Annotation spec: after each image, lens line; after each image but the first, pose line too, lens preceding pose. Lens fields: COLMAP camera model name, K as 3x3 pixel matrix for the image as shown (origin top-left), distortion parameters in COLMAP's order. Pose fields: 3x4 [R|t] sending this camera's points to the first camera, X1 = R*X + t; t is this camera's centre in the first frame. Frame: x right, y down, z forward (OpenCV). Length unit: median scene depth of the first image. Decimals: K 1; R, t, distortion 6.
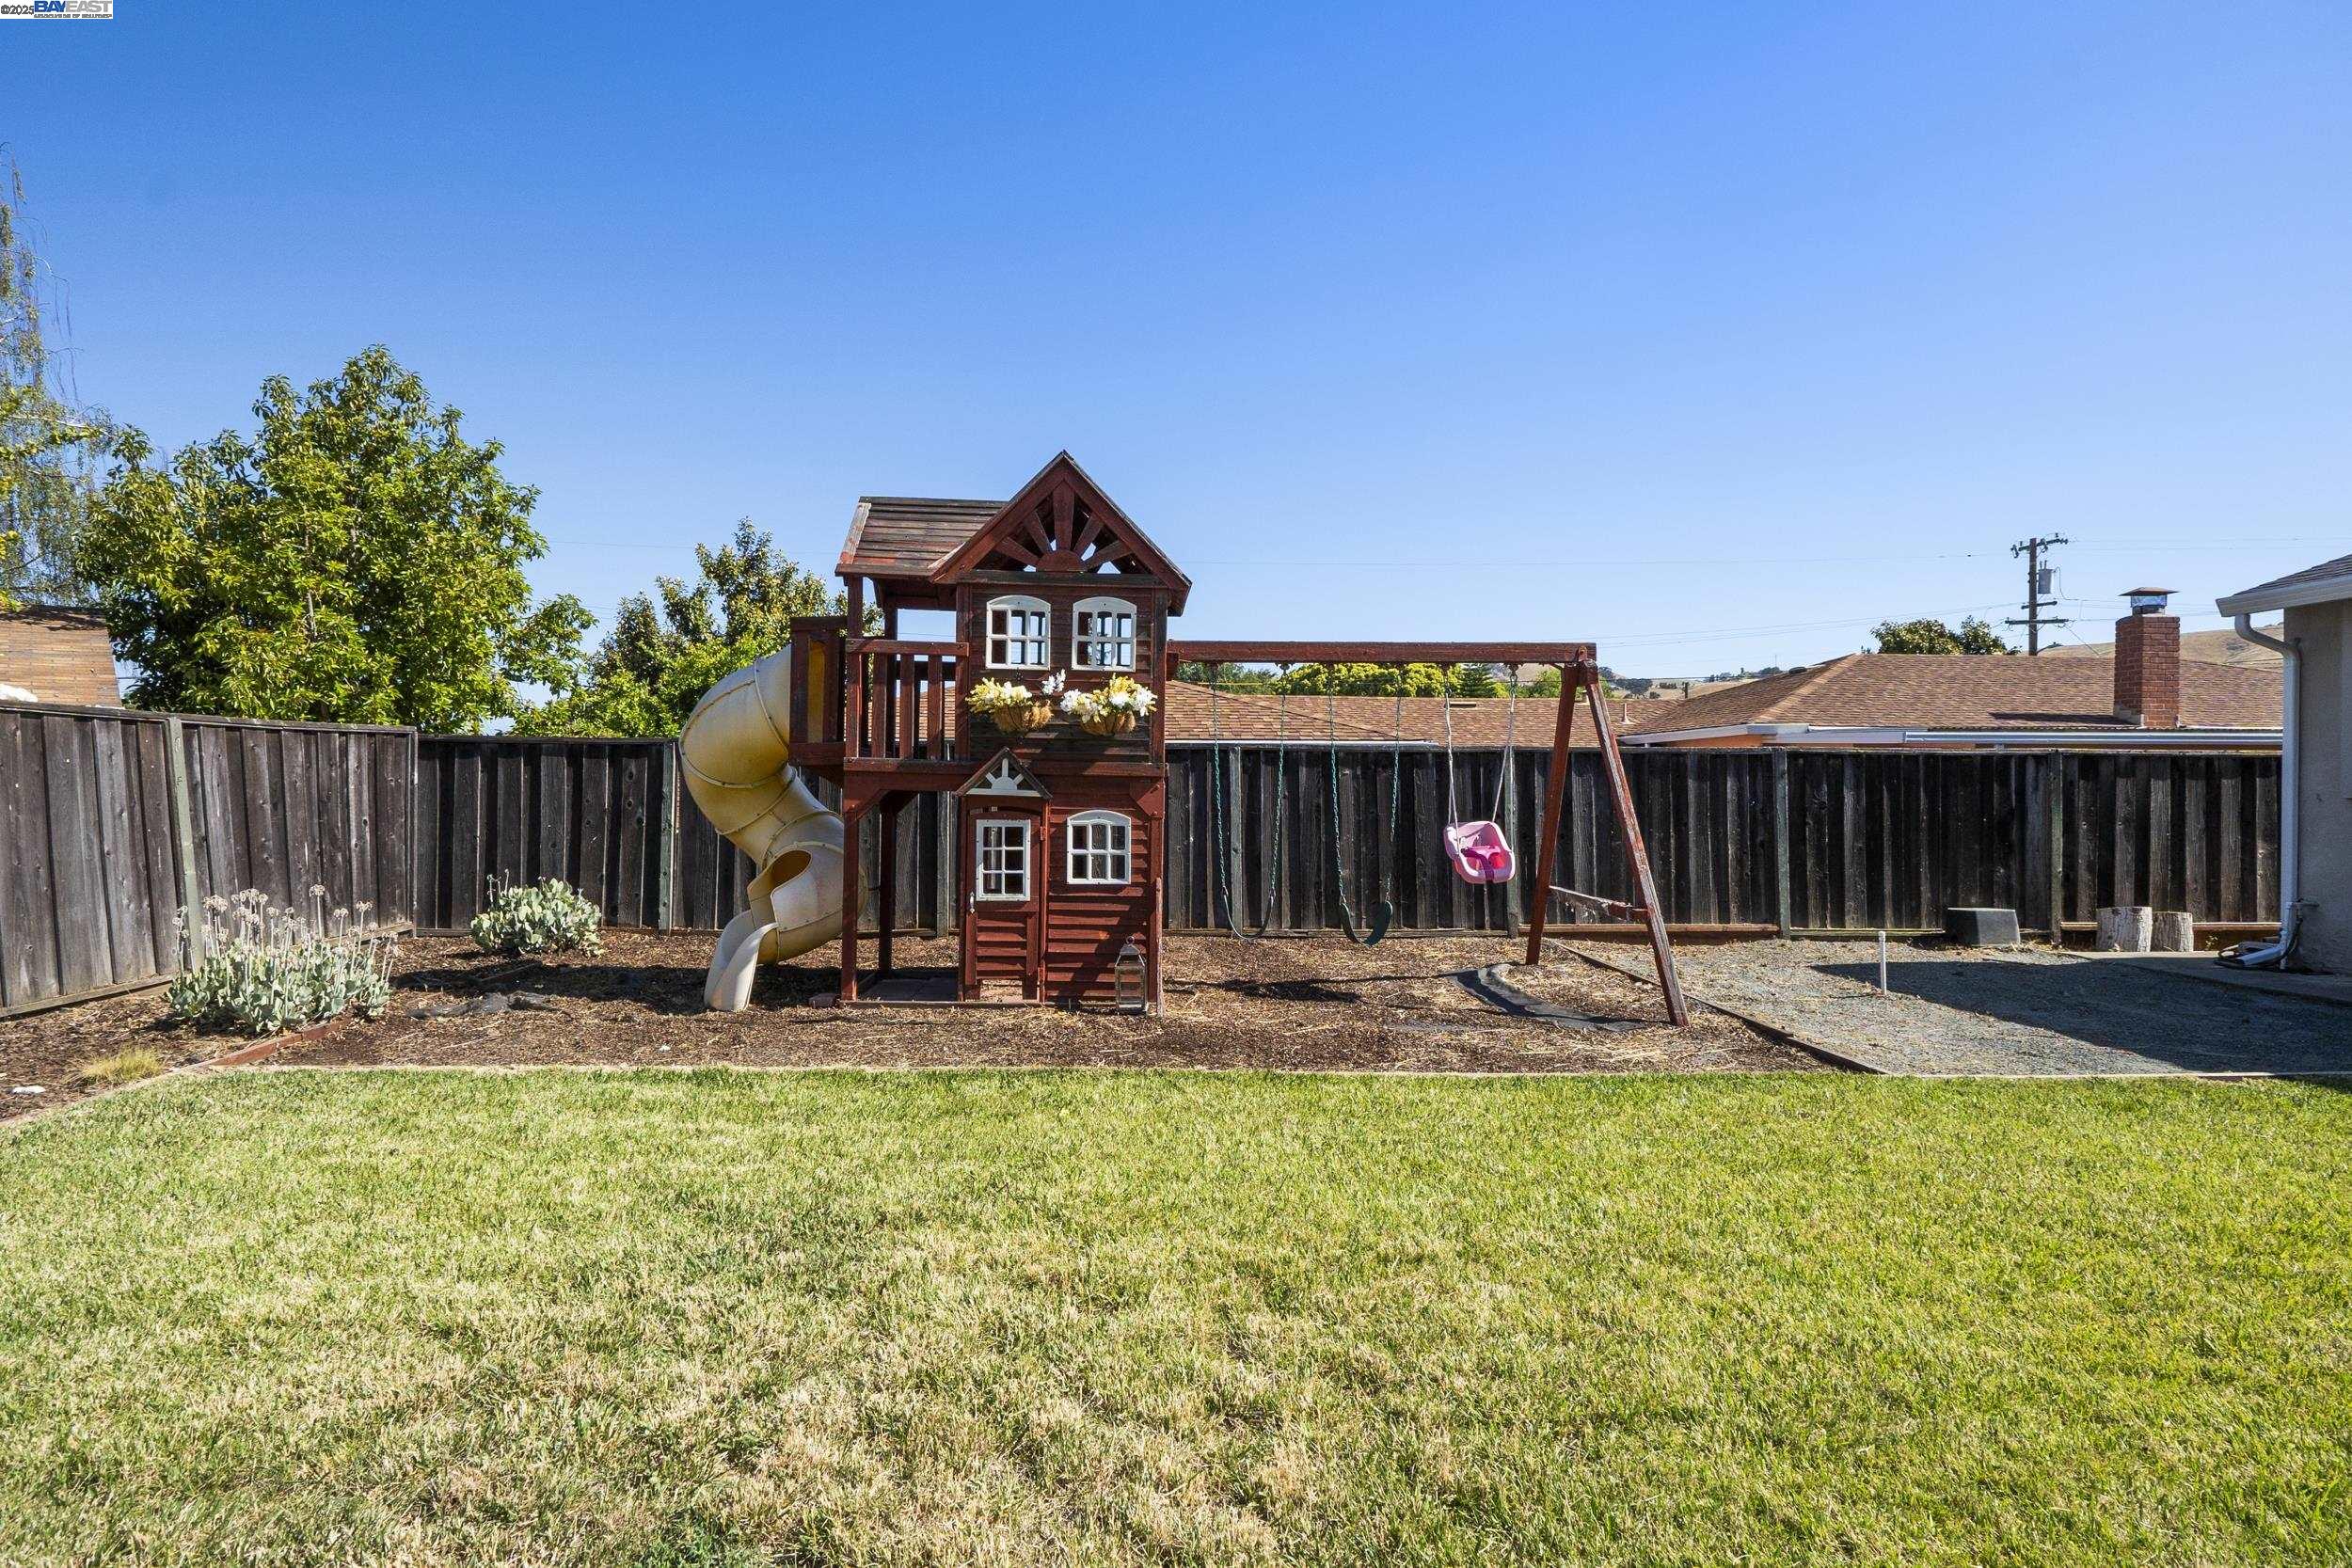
lens RADIAL K [[1153.3, 0, 1176.0], [0, 1153.3, 784.0], [0, 0, 1]] dist [-0.000375, -0.000397]
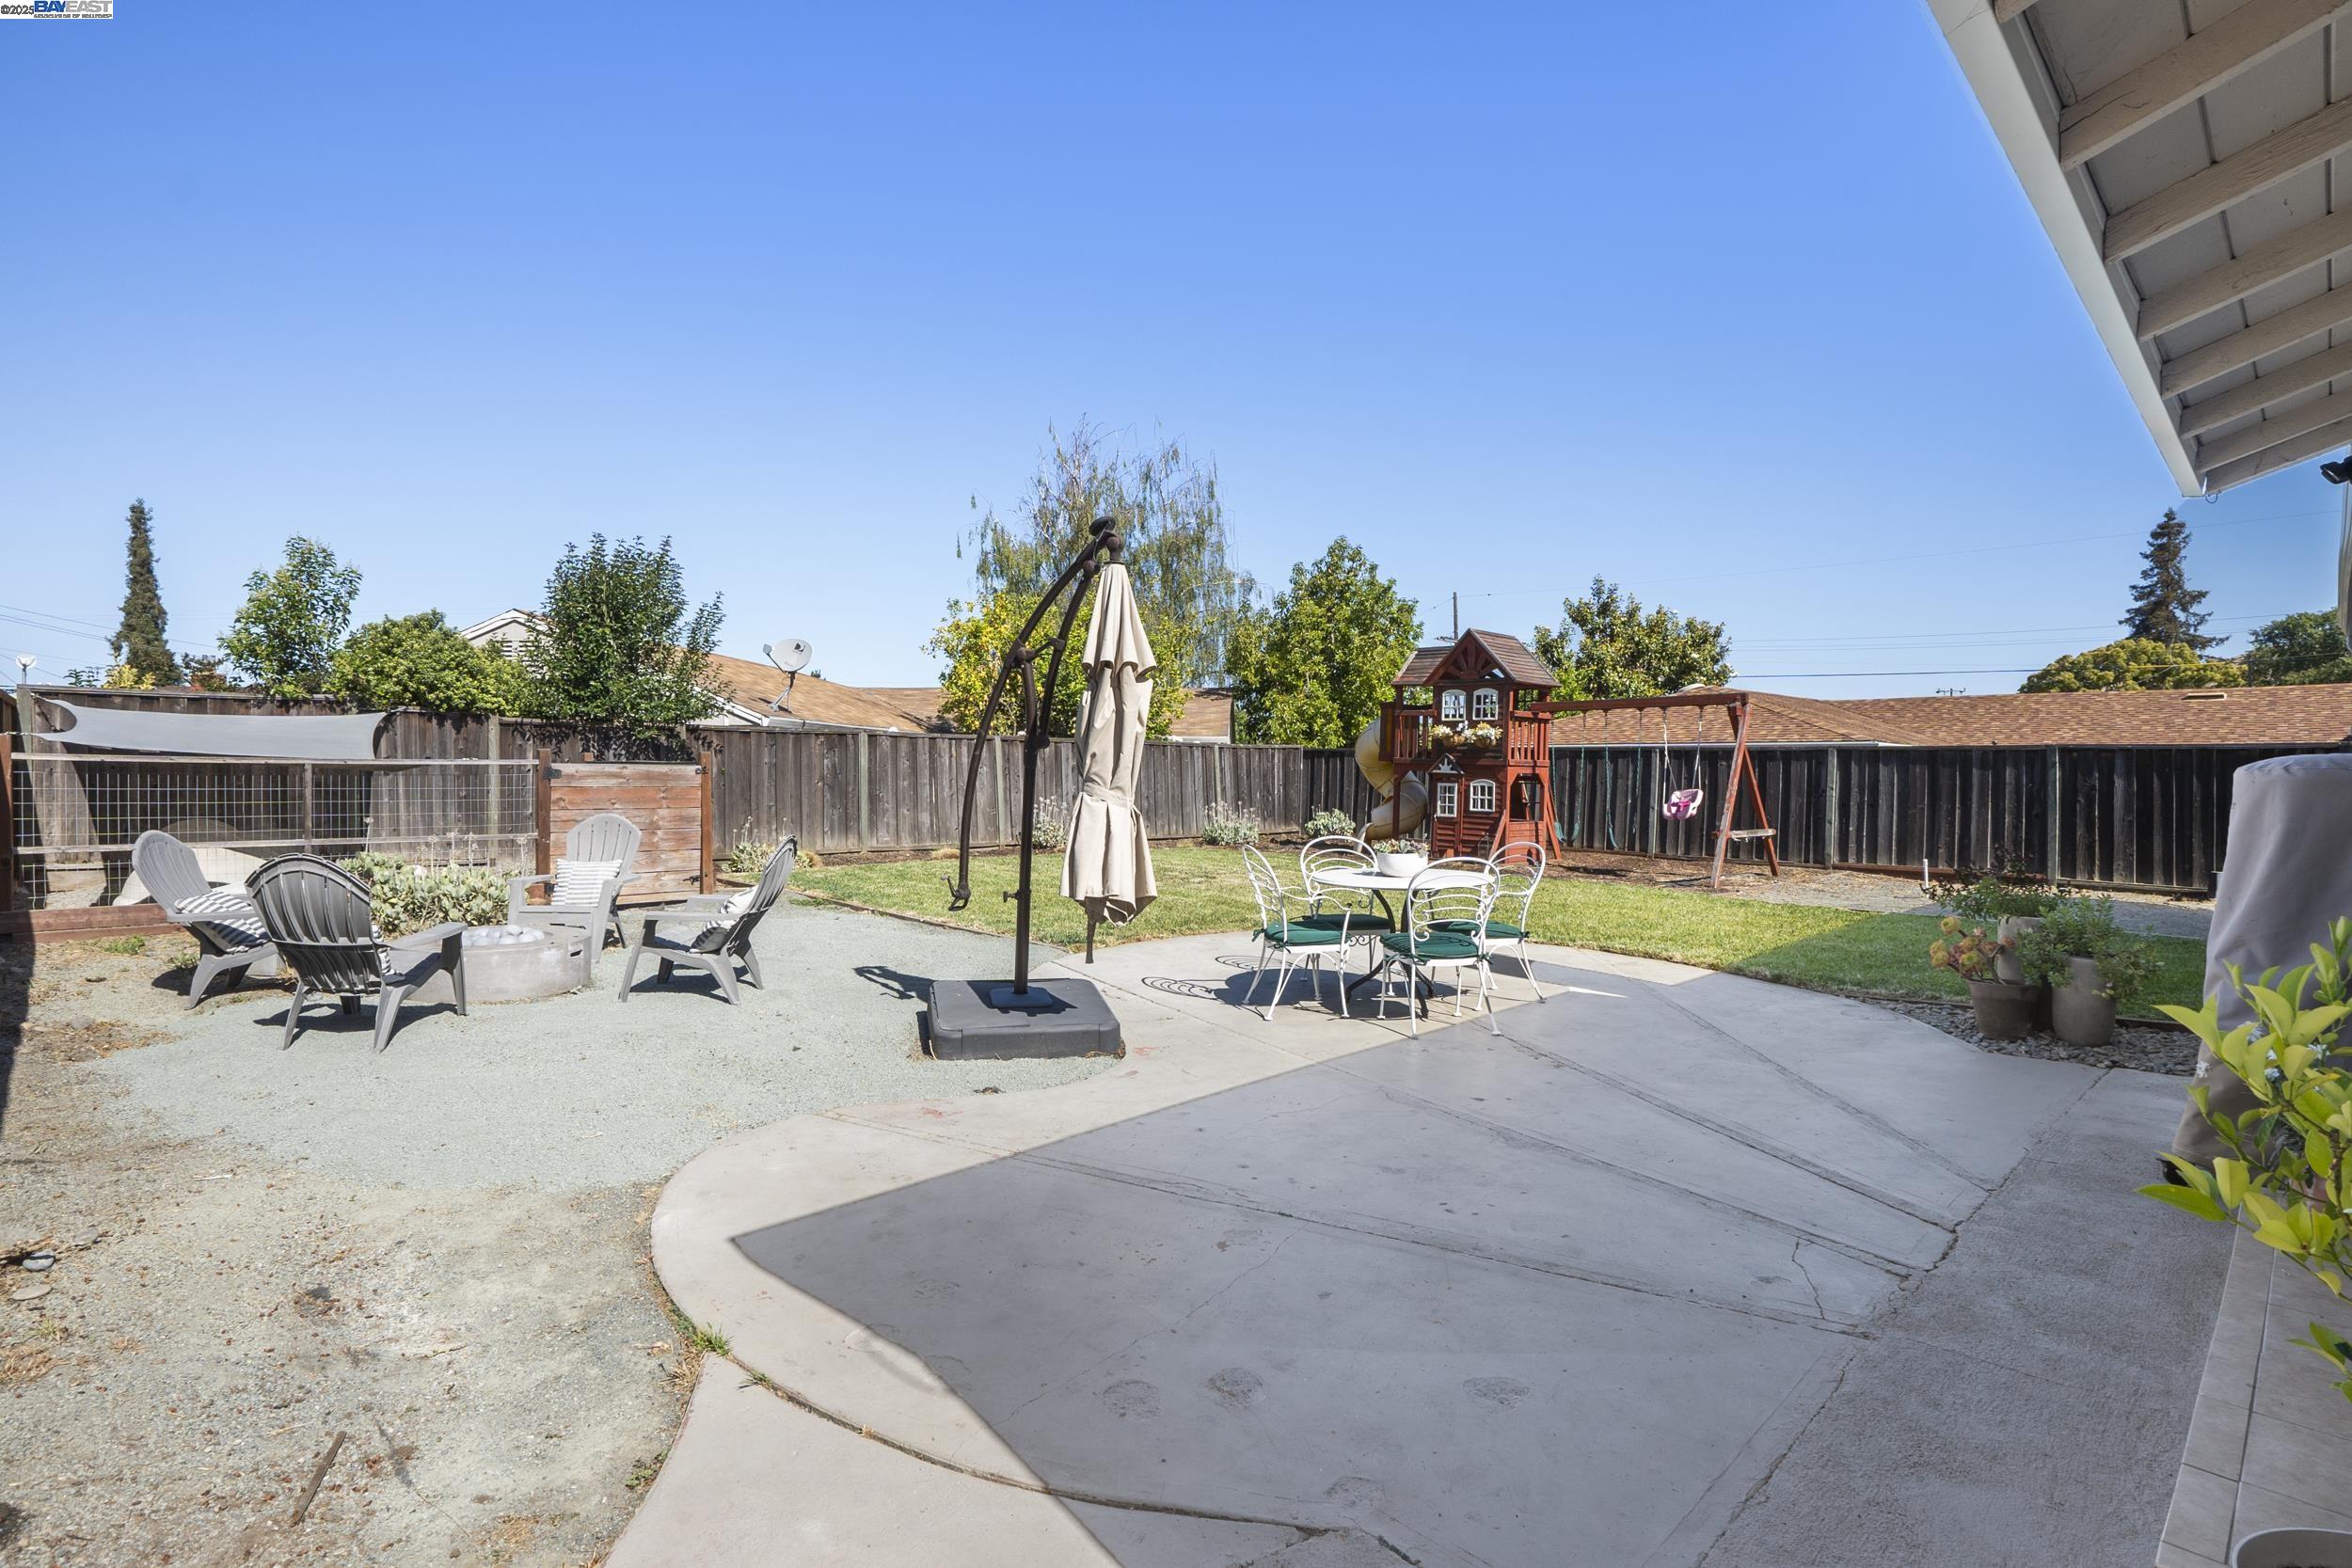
lens RADIAL K [[1129.4, 0, 1181.0], [0, 1129.4, 755.3], [0, 0, 1]] dist [-0.001140, -0.000596]
pose [[0.659741, -0.006942, -0.751461, 1.005222], [-0.008472, 0.999825, -0.016674, 0.013803], [0.751445, 0.017367, 0.659567, -0.778706]]
